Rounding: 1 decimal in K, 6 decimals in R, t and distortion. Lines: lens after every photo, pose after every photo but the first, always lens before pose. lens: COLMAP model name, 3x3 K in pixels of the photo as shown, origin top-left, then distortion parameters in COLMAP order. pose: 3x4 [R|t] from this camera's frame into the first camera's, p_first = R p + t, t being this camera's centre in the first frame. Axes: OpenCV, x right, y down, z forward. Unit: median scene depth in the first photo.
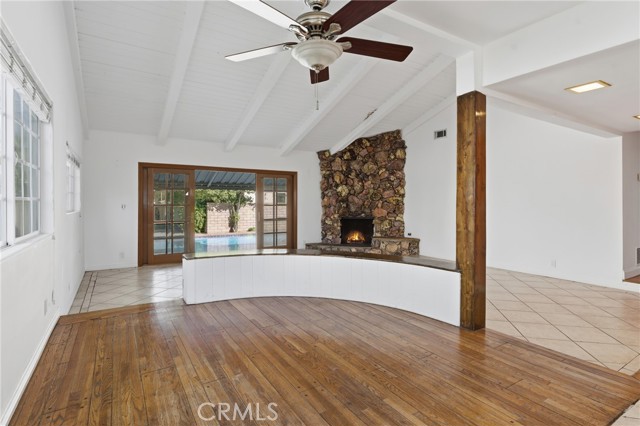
lens RADIAL K [[325.1, 0, 320.0], [0, 325.1, 213.0], [0, 0, 1]] dist [-0.001002, -0.000418]
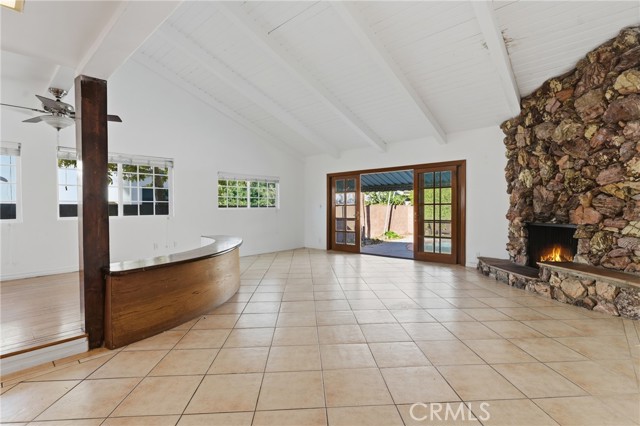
lens RADIAL K [[314.2, 0, 320.0], [0, 314.2, 213.0], [0, 0, 1]] dist [-0.000254, 0.000093]
pose [[0.248911, 0.013141, -0.968437, 0.545903], [-0.021147, 0.999743, 0.008131, -0.001499], [0.968296, 0.018456, 0.249125, 0.489560]]
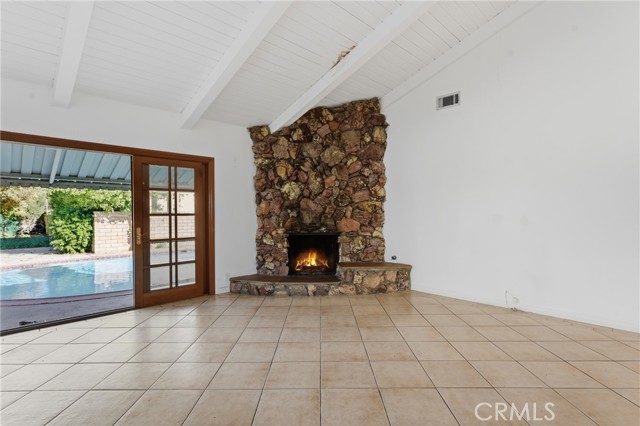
lens RADIAL K [[325.1, 0, 320.0], [0, 325.1, 213.0], [0, 0, 1]] dist [-0.001002, -0.000418]
pose [[0.977557, -0.005199, 0.210609, -0.007297], [0.010785, 0.999620, -0.025384, -0.009482], [-0.210397, 0.027086, 0.977241, 0.383029]]
